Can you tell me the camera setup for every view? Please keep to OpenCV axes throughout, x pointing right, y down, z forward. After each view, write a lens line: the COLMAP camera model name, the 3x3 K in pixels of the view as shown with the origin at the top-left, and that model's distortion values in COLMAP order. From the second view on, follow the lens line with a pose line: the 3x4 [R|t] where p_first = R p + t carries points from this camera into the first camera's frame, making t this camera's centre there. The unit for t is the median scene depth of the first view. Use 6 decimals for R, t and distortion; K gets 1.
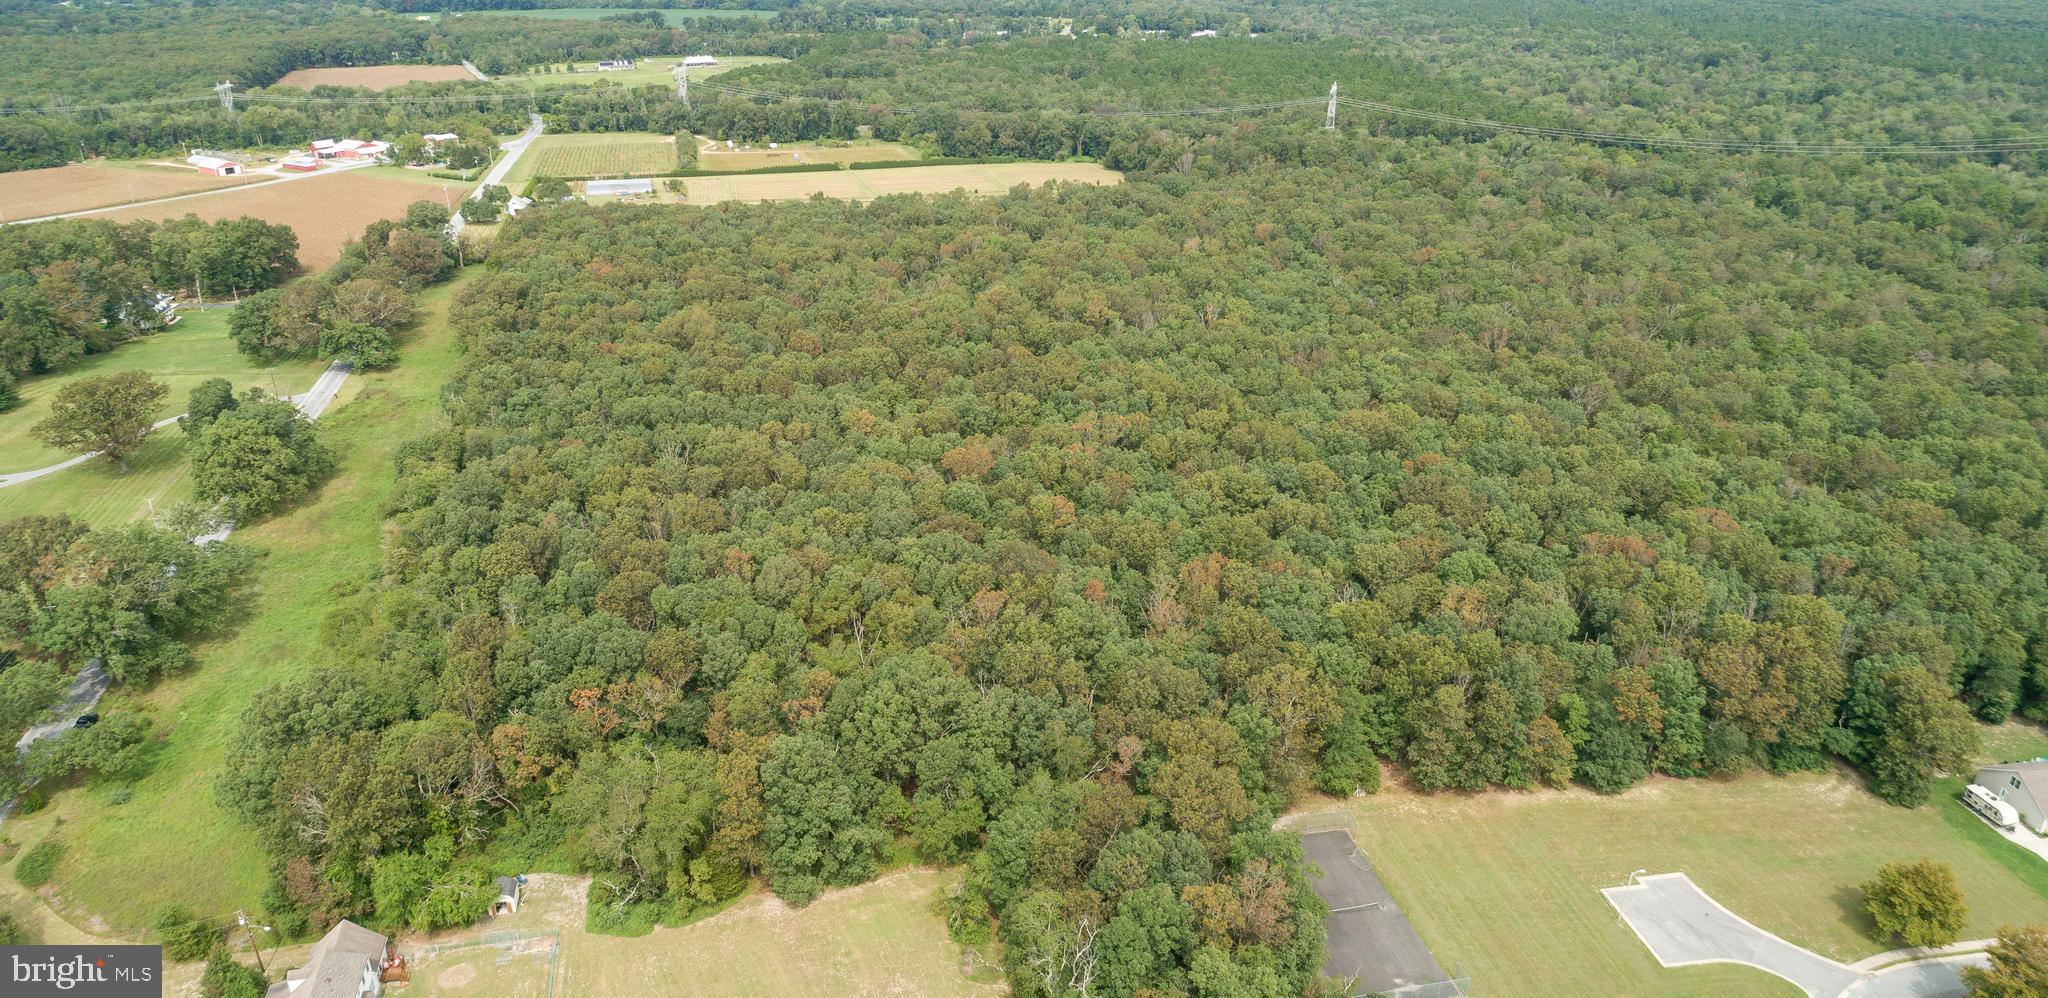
lens RADIAL K [[1360.9, 0, 1025.1], [0, 1360.9, 500.2], [0, 0, 1]] dist [-0.007310, 0.005741]
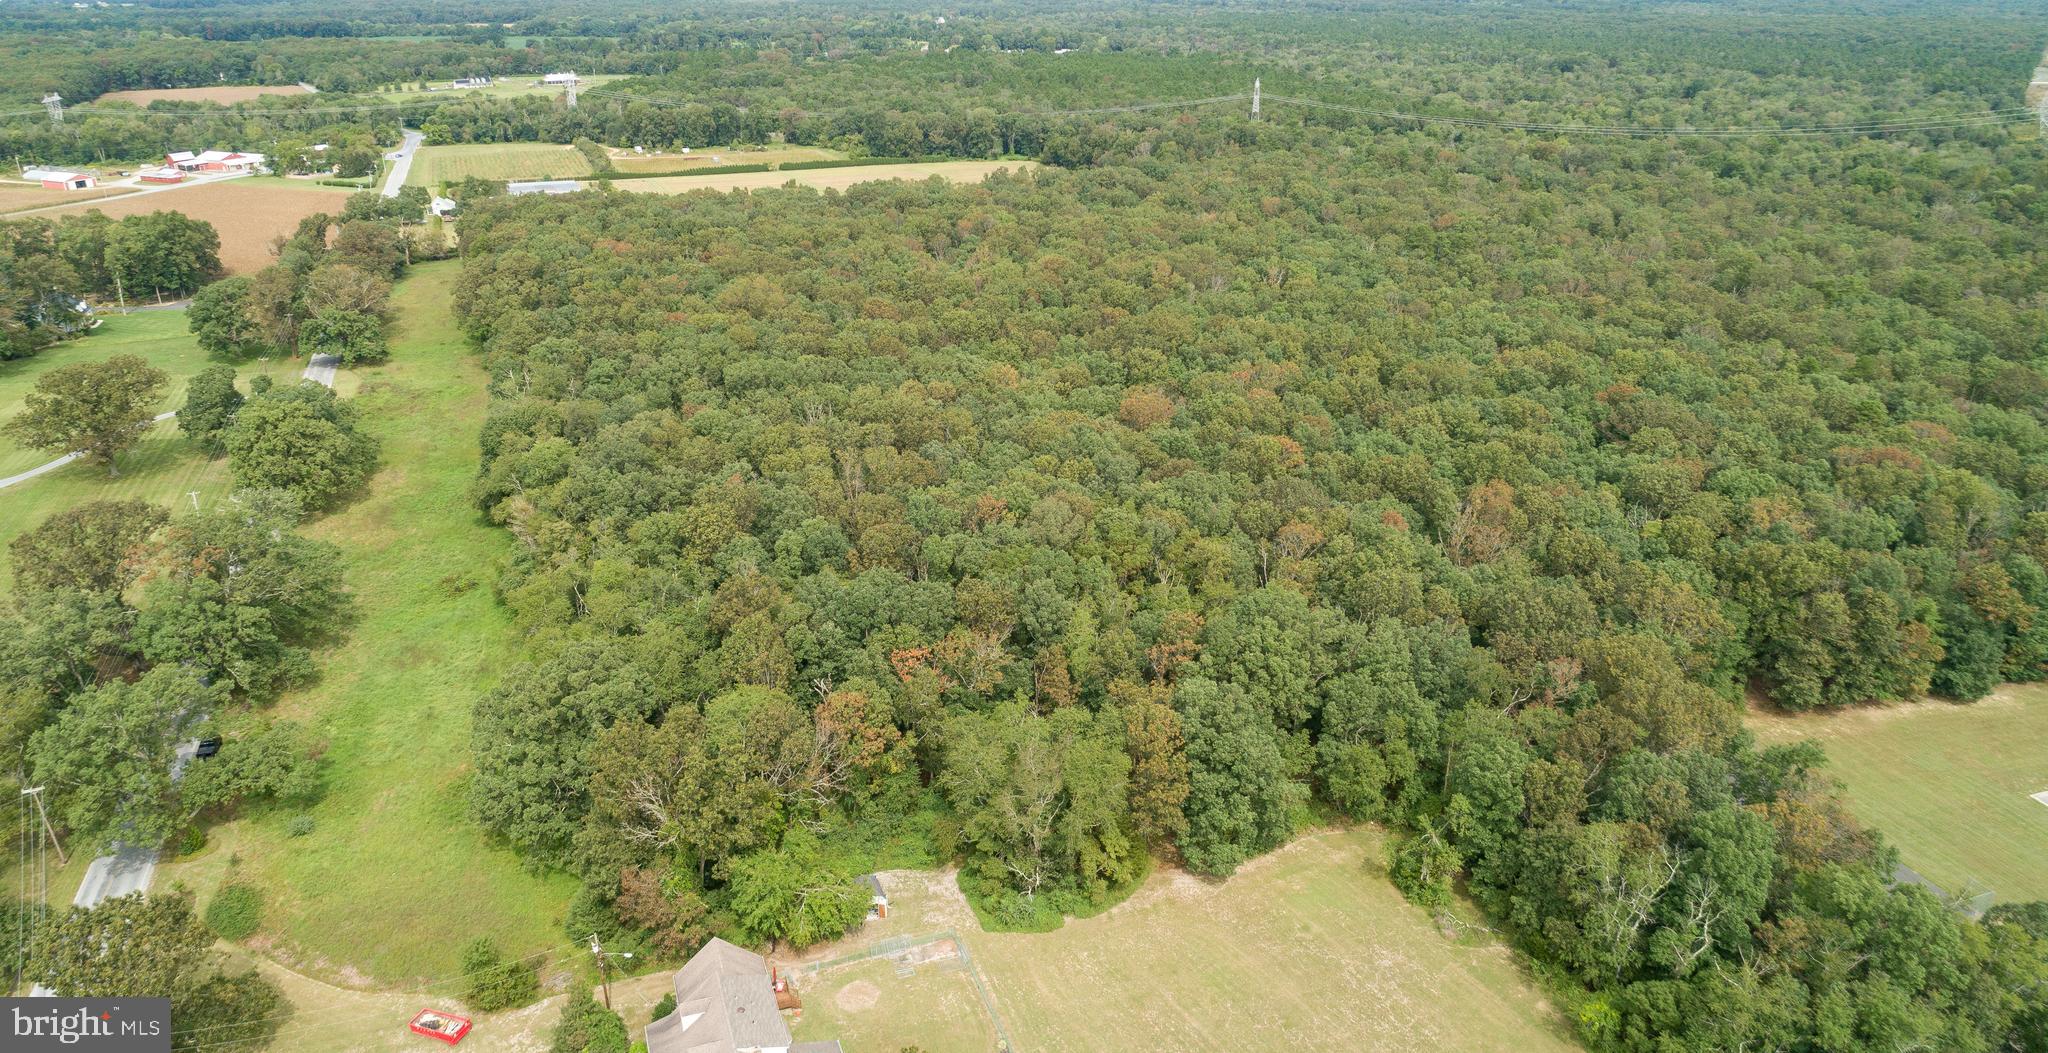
lens RADIAL K [[1349.2, 0, 1024.0], [0, 1349.2, 524.6], [0, 0, 1]] dist [-0.005650, 0.002709]
pose [[0.991284, -0.049826, 0.121954, -0.131166], [0.050584, 0.998715, -0.003126, 0.025745], [-0.121642, 0.009267, 0.992531, 0.063070]]
